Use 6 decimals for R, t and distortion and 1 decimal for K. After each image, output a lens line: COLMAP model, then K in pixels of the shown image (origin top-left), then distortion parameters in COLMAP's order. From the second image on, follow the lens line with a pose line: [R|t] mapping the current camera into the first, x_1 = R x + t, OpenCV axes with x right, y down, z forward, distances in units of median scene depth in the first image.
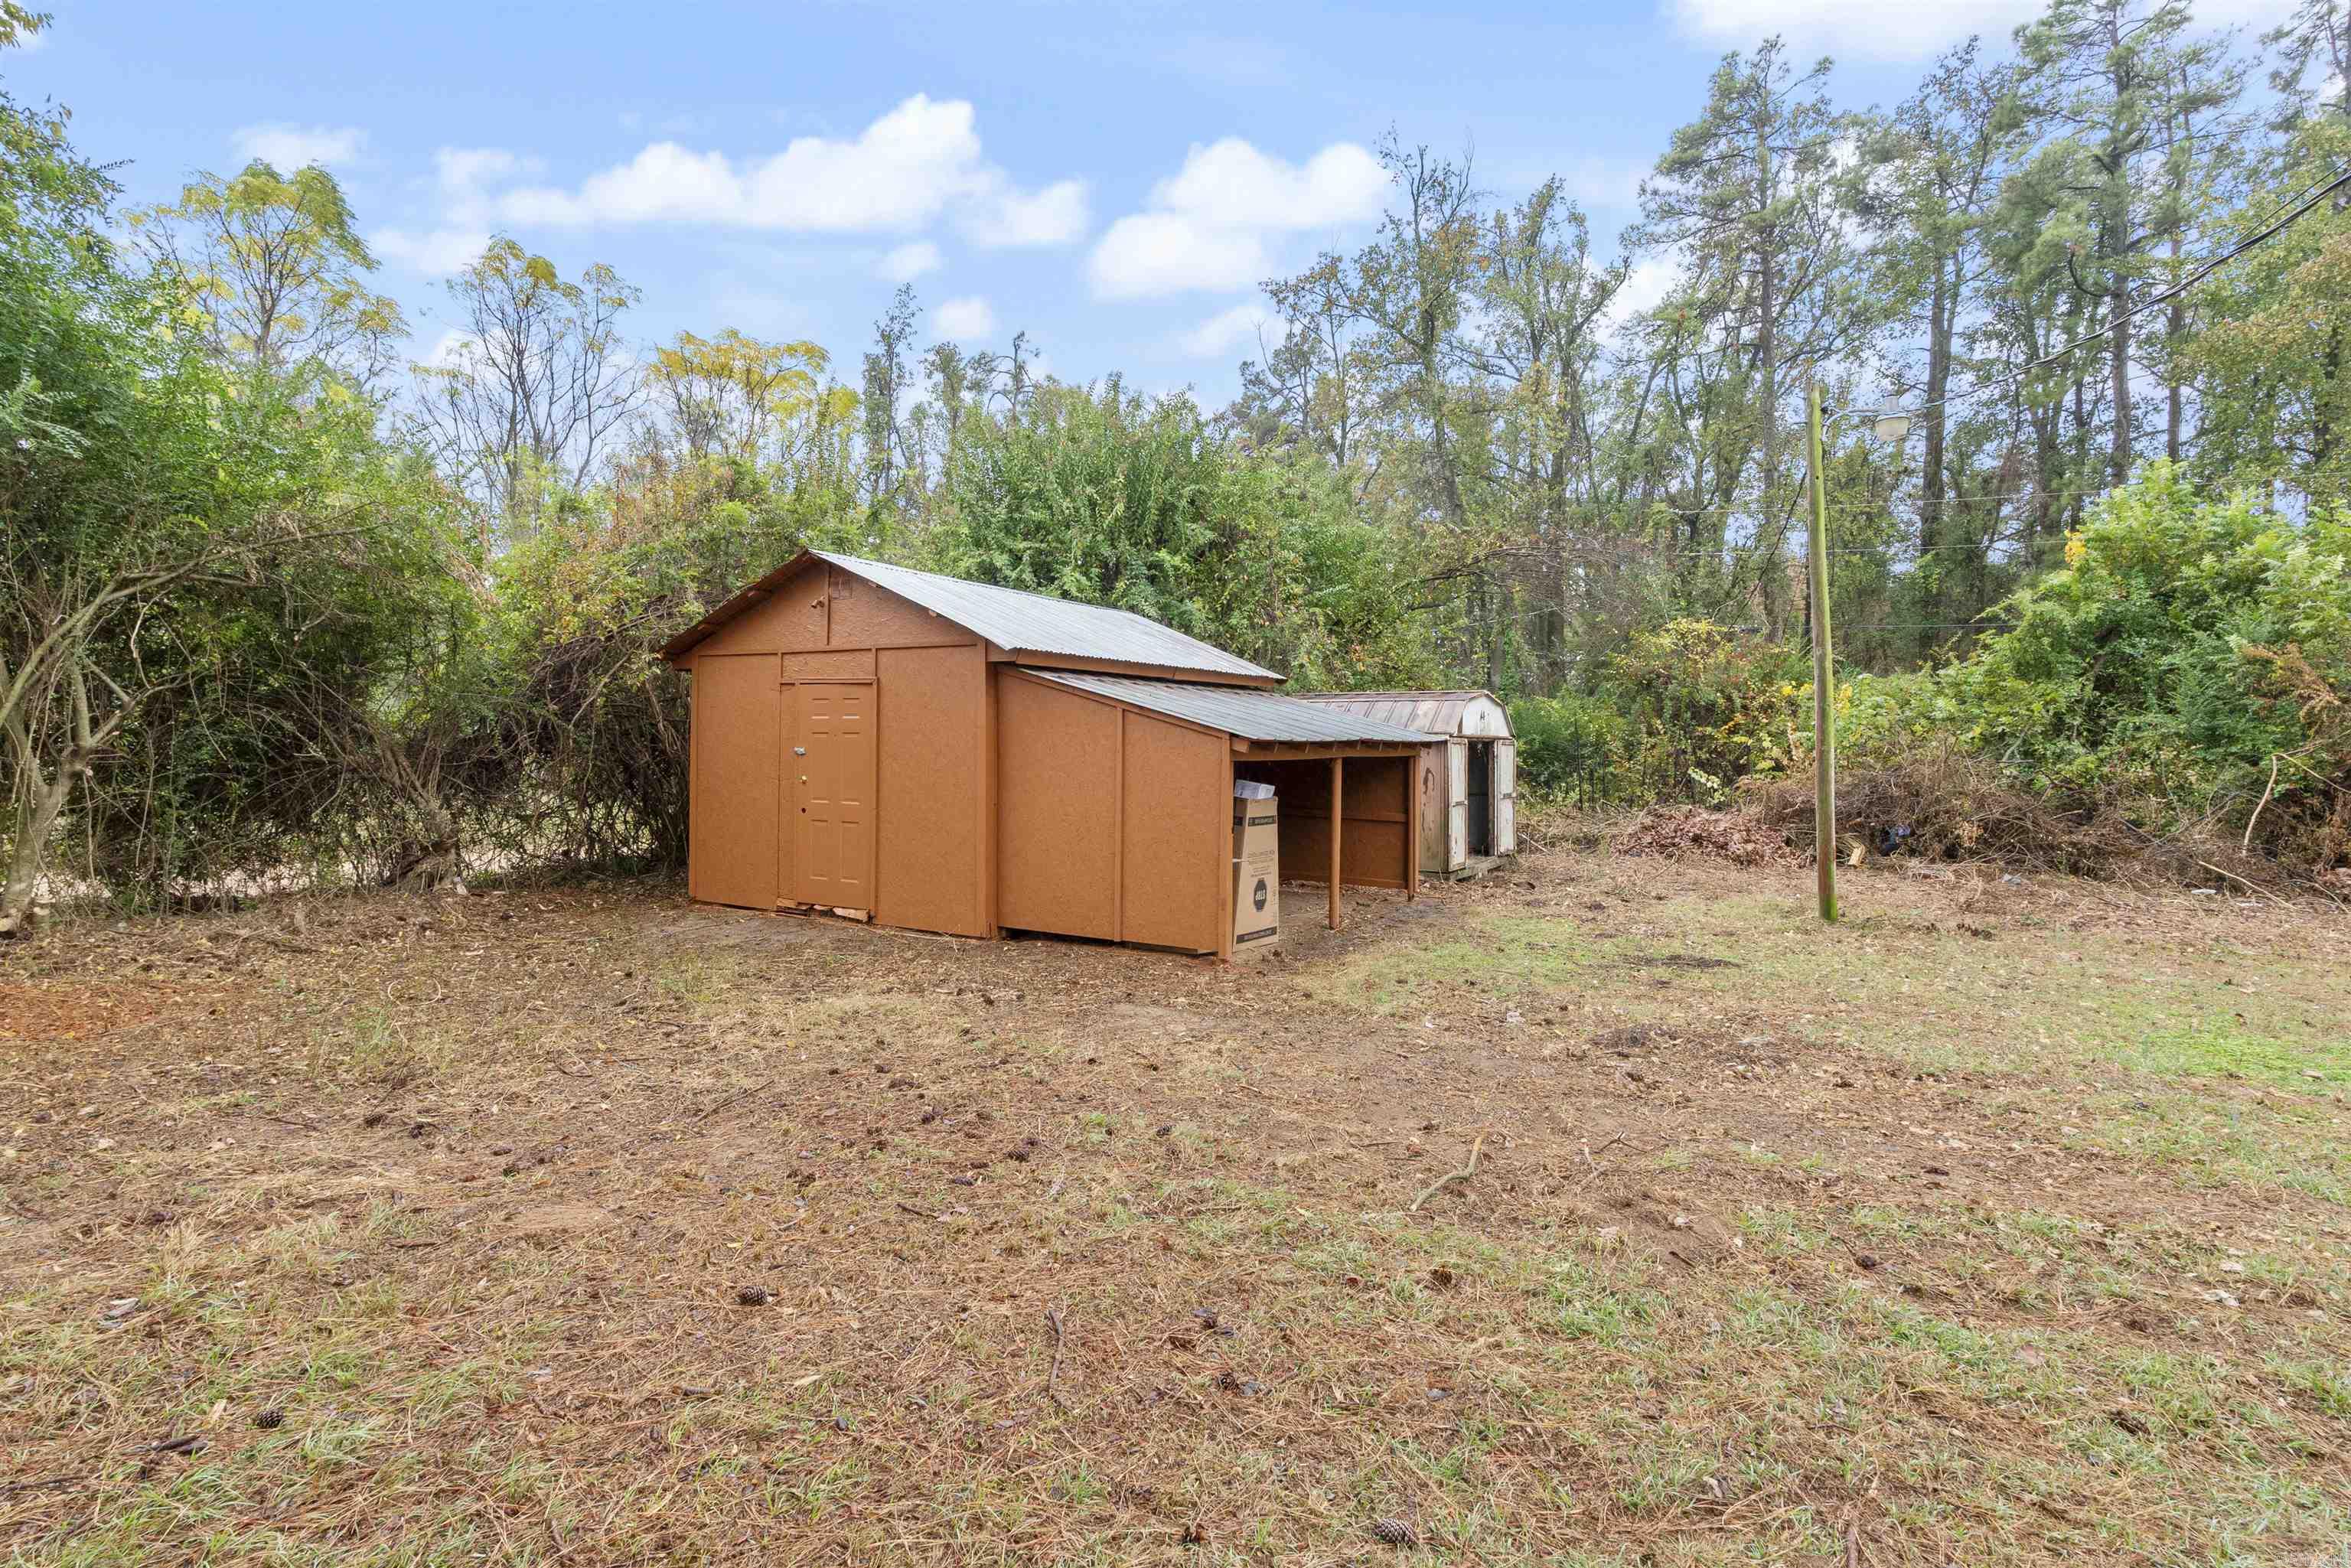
lens RADIAL K [[1105.4, 0, 1173.9], [0, 1105.4, 791.6], [0, 0, 1]] dist [-0.010647, 0.000186]
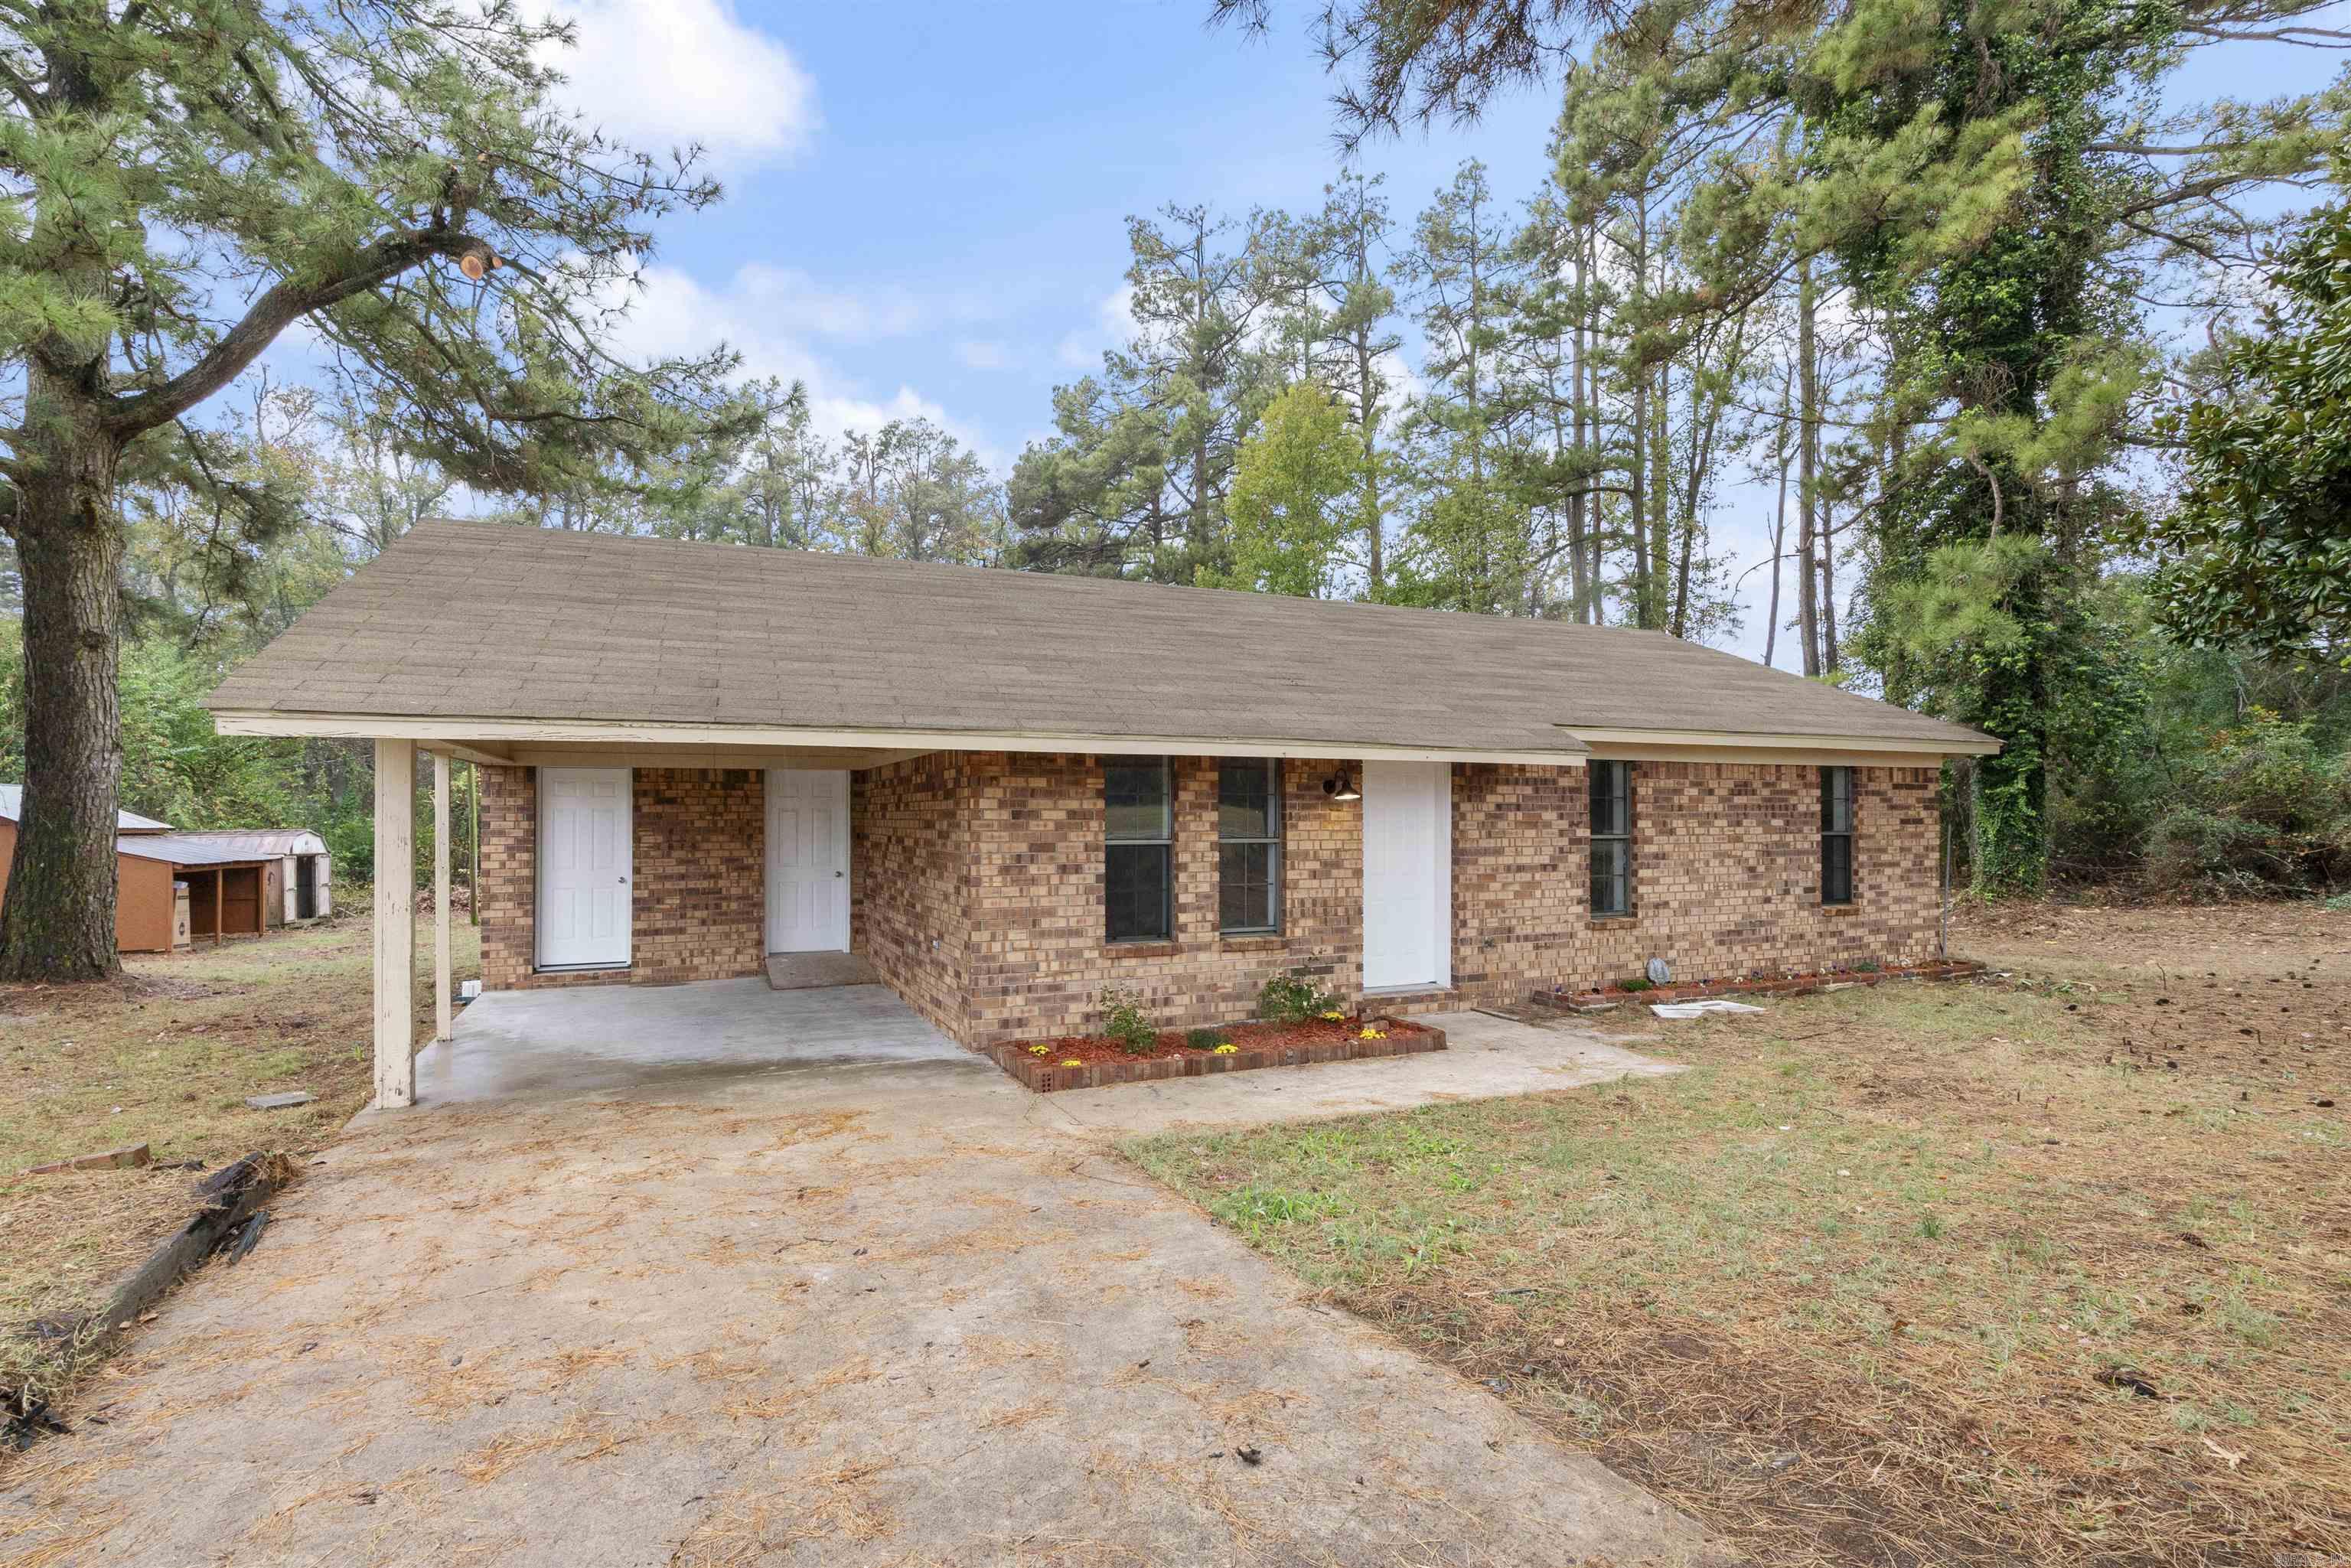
lens RADIAL K [[1117.6, 0, 1187.0], [0, 1117.6, 810.6], [0, 0, 1]] dist [-0.012977, -0.000326]
pose [[0.612194, 0.002992, 0.790702, -0.337474], [0.049441, 0.997891, -0.042055, 0.032941], [-0.789161, 0.064839, 0.610755, -1.529701]]
